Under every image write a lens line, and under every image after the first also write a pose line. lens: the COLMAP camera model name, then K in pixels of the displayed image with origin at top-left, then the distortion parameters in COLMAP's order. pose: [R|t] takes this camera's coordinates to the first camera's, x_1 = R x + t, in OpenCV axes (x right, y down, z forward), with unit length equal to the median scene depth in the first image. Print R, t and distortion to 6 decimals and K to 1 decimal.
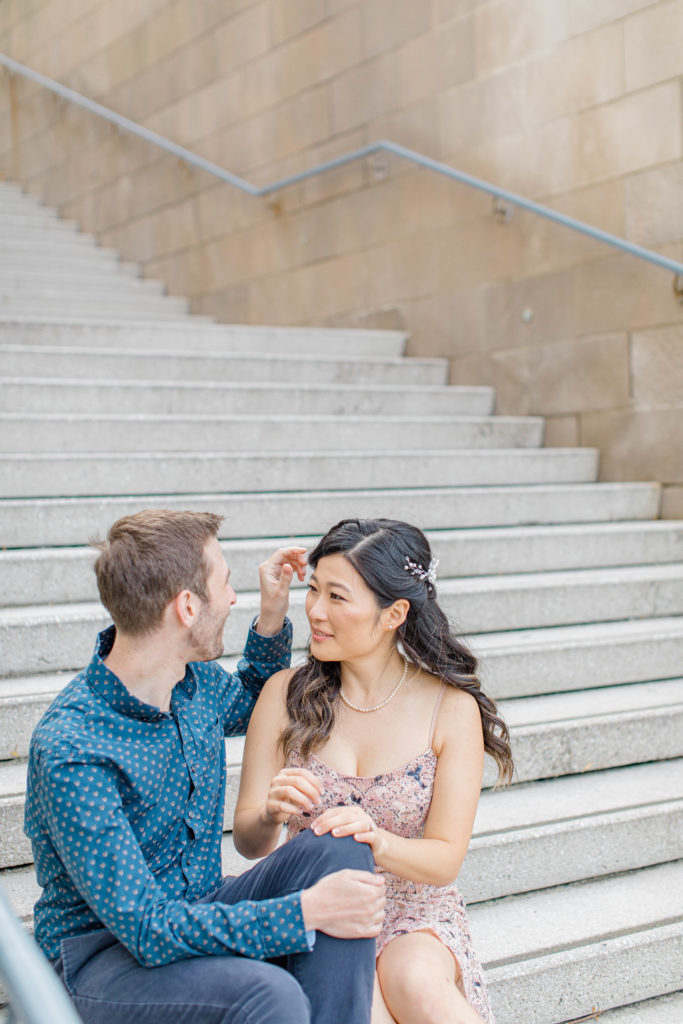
lens RADIAL K [[1452.3, 0, 341.3], [0, 1452.3, 512.6], [0, 0, 1]] dist [0.032279, 0.000000]
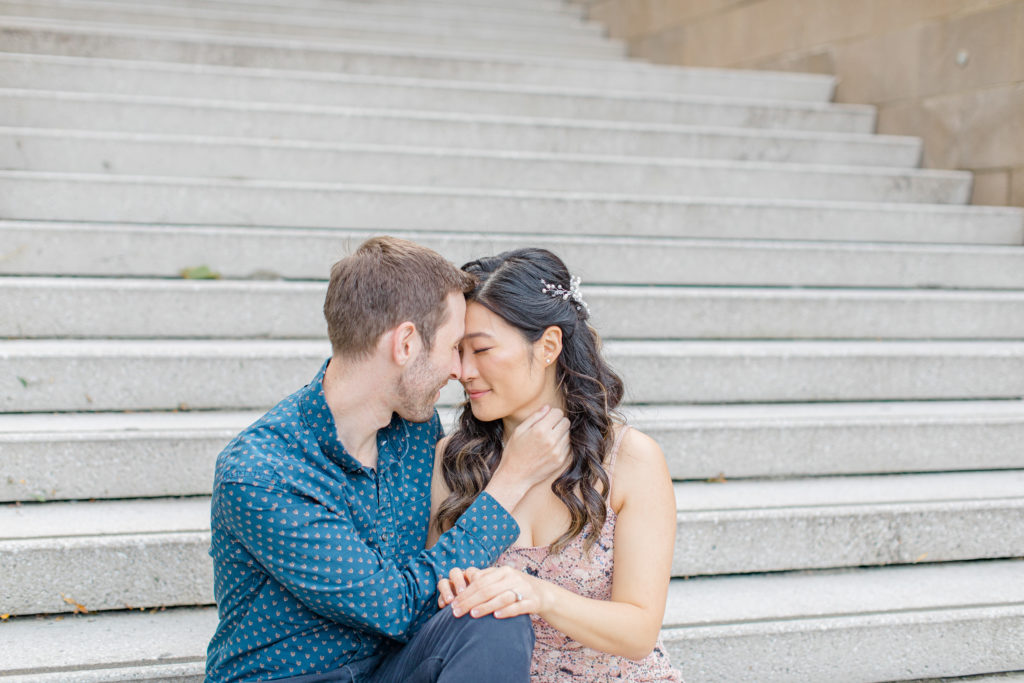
lens RADIAL K [[1452.3, 0, 518.6], [0, 1452.3, 333.3], [0, 0, 1]] dist [0.032279, 0.000000]
pose [[0.973277, 0.059038, -0.221913, 0.088730], [-0.049692, 0.997636, 0.047472, 0.006514], [0.224191, -0.035176, 0.973910, 0.064381]]
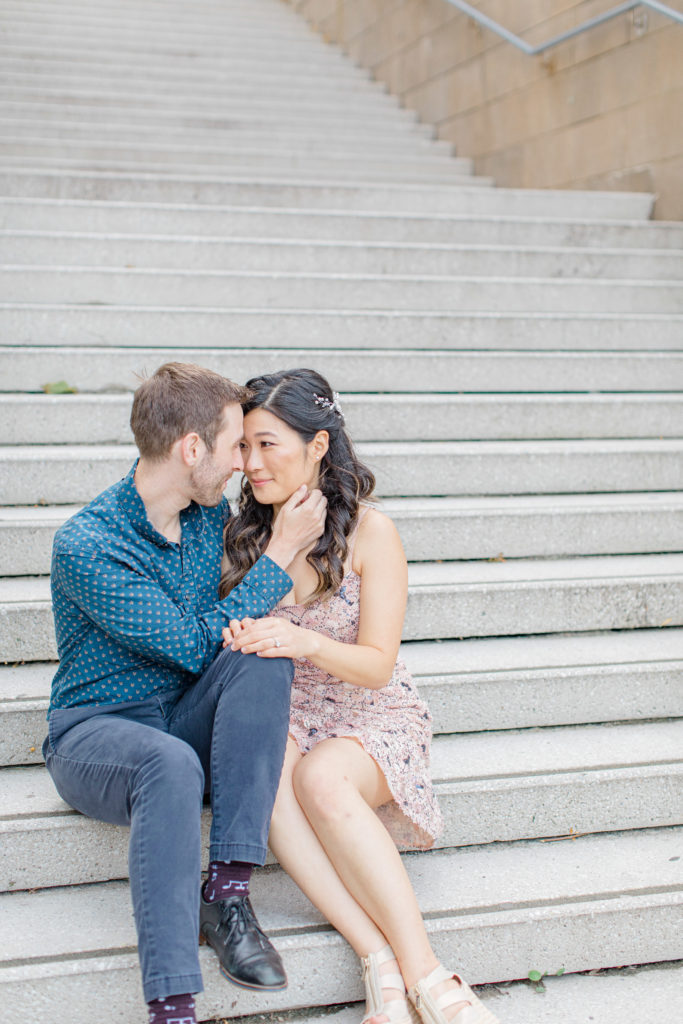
lens RADIAL K [[1452.3, 0, 361.1], [0, 1452.3, 503.8], [0, 0, 1]] dist [0.032279, 0.000000]
pose [[0.965639, 0.057731, -0.253395, 0.161534], [-0.034845, 0.994972, 0.093897, 0.000123], [0.257542, -0.081842, 0.962795, -0.039334]]
